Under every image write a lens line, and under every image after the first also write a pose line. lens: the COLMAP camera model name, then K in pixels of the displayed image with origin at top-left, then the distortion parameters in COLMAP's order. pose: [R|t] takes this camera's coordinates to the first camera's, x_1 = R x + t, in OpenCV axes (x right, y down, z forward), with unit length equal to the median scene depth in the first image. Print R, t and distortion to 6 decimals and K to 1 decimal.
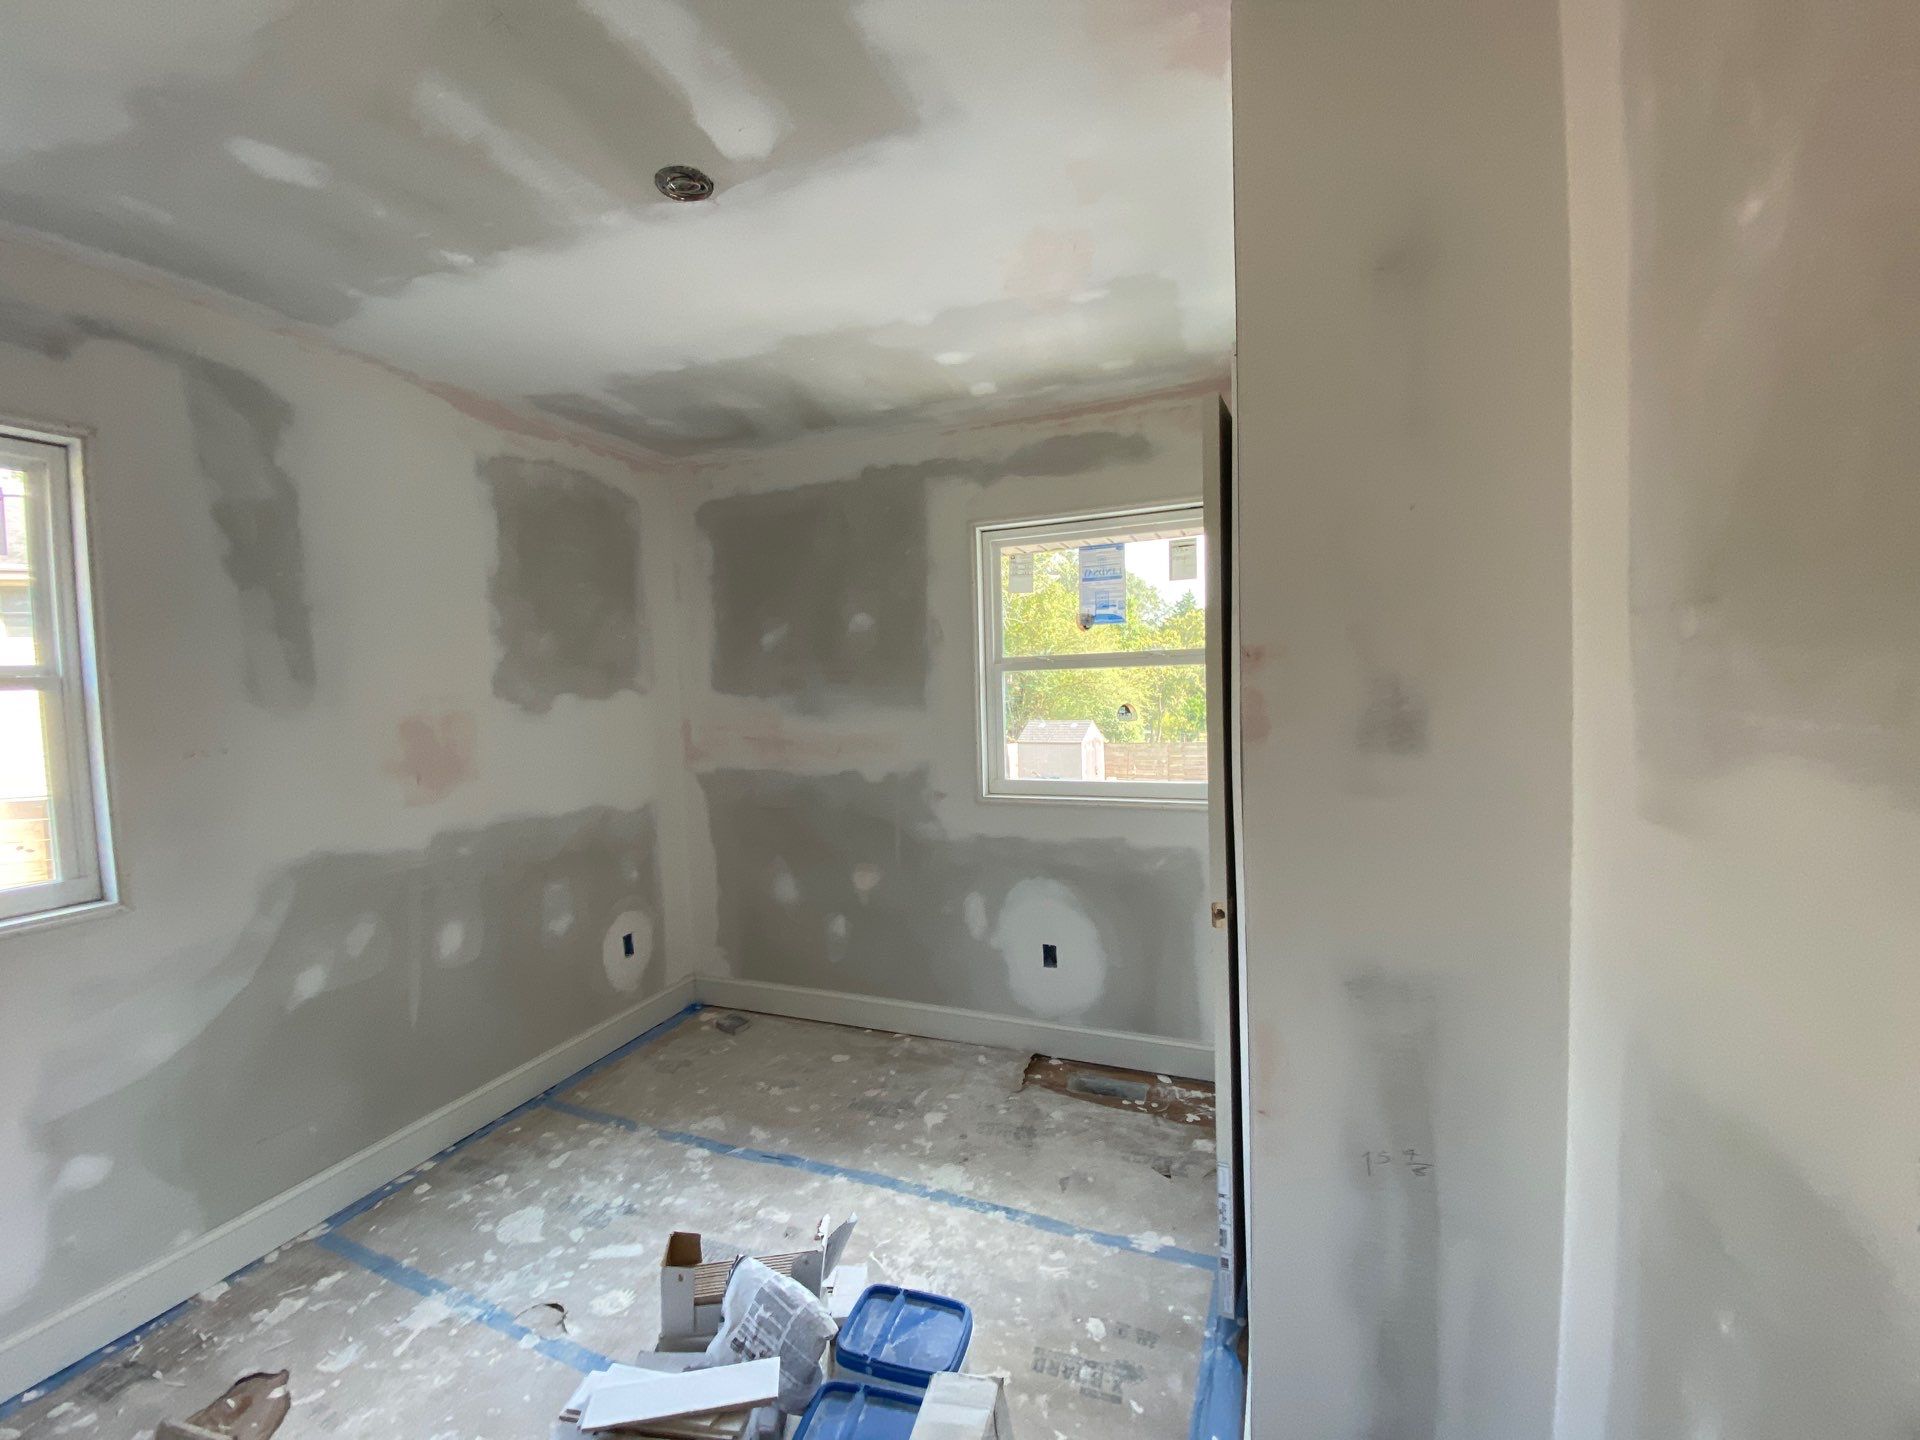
lens RADIAL K [[774.5, 0, 947.9], [0, 774.5, 720.3], [0, 0, 1]] dist [0.031304, -0.023570]
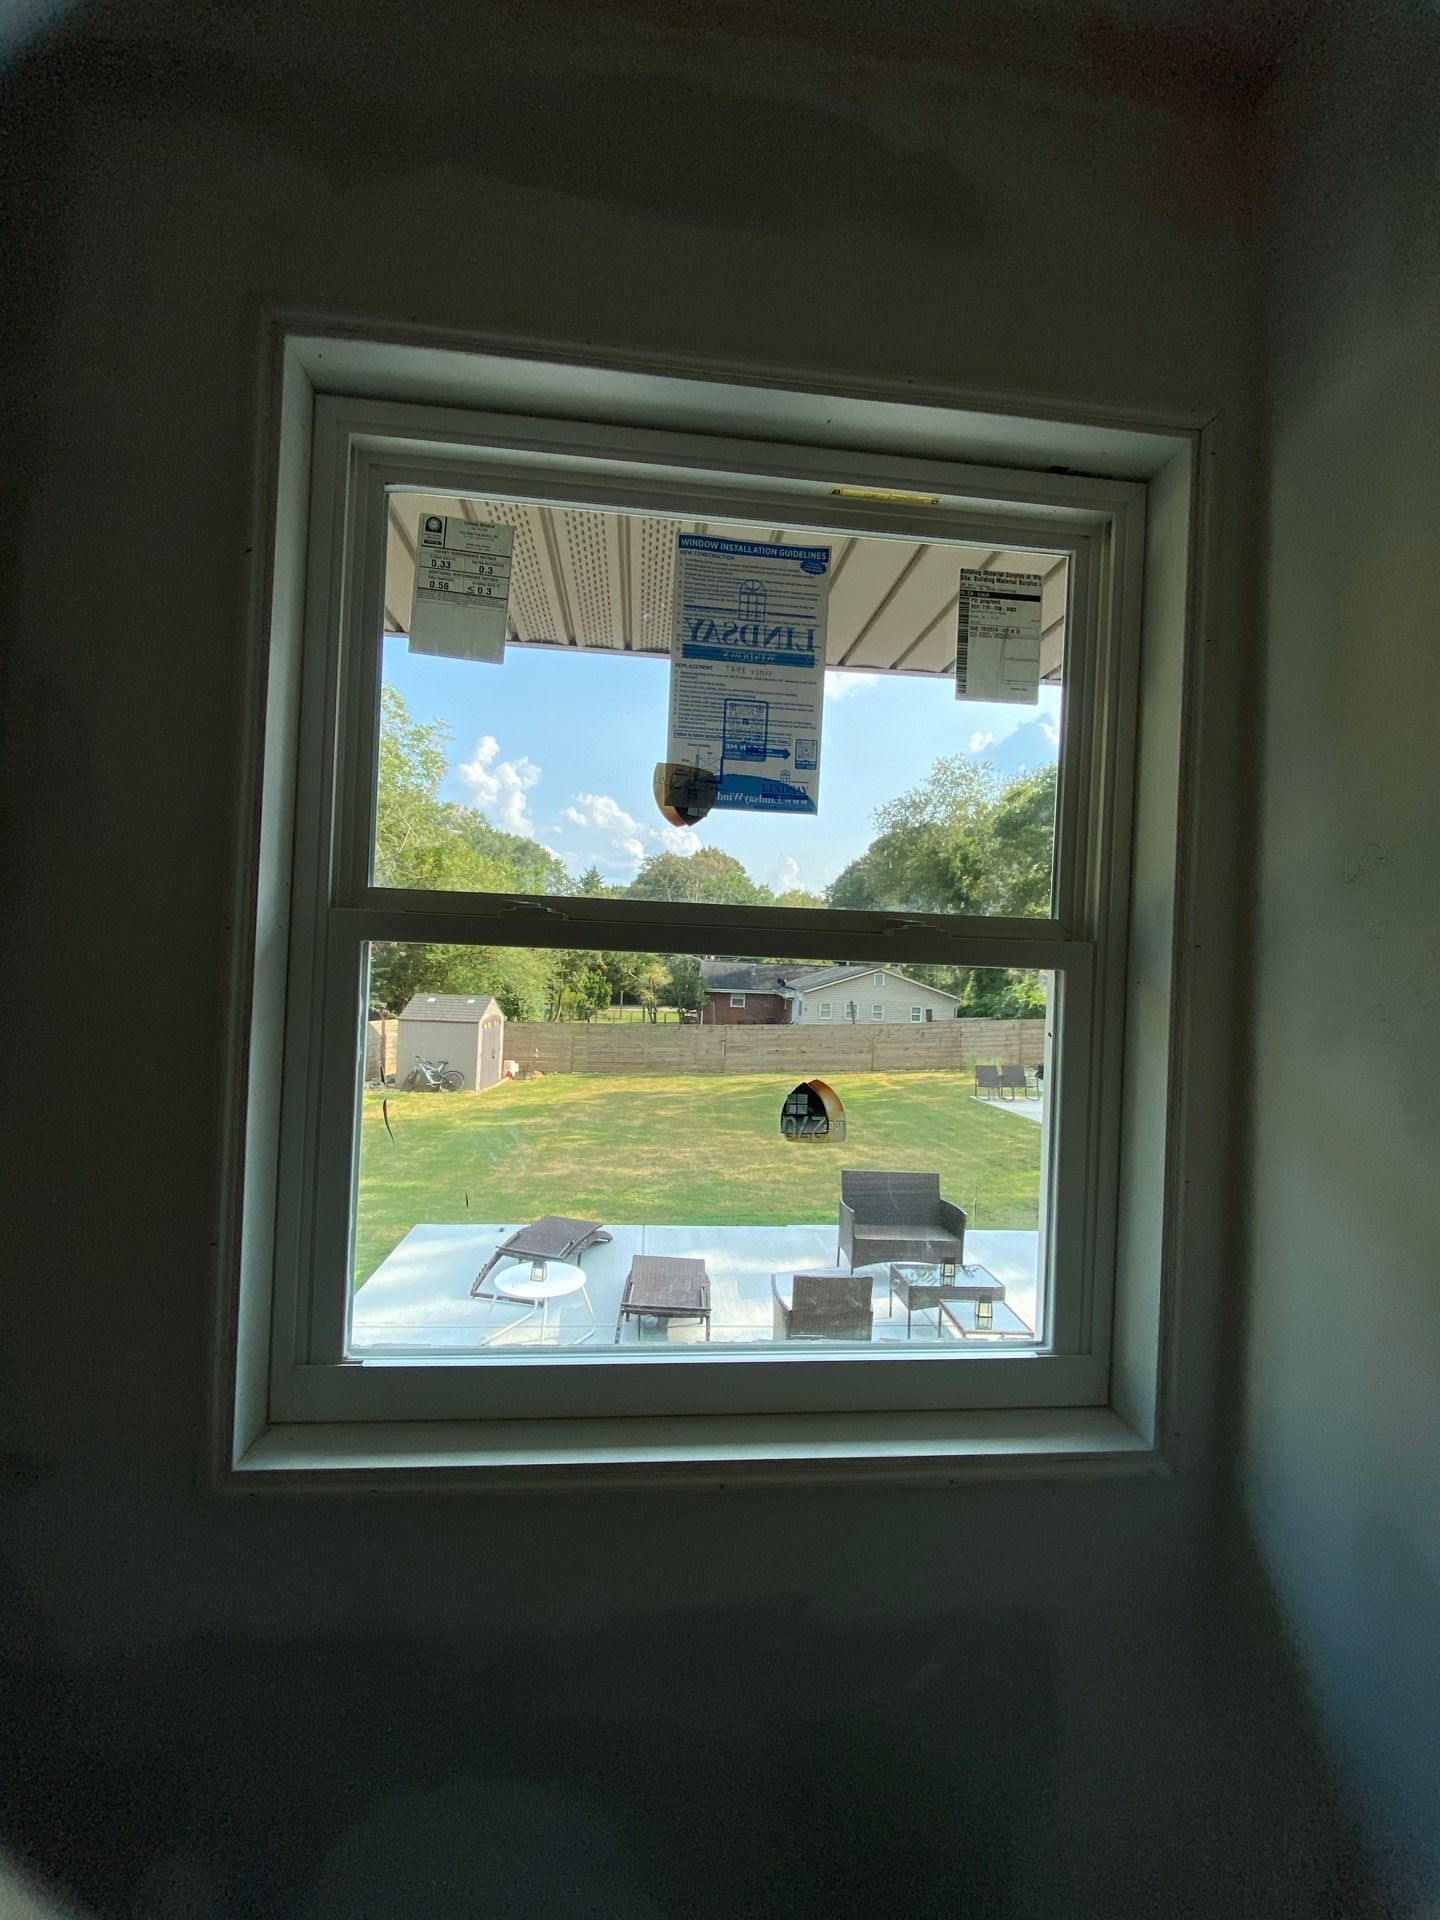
lens RADIAL K [[774.5, 0, 720.0], [0, 774.5, 960.0], [0, 0, 1]] dist [0.031304, -0.023570]
pose [[0.886040, 0.065517, 0.458956, 0.065450], [-0.046435, 0.997527, -0.052752, -0.055999], [-0.461277, 0.025429, 0.886892, 0.824973]]
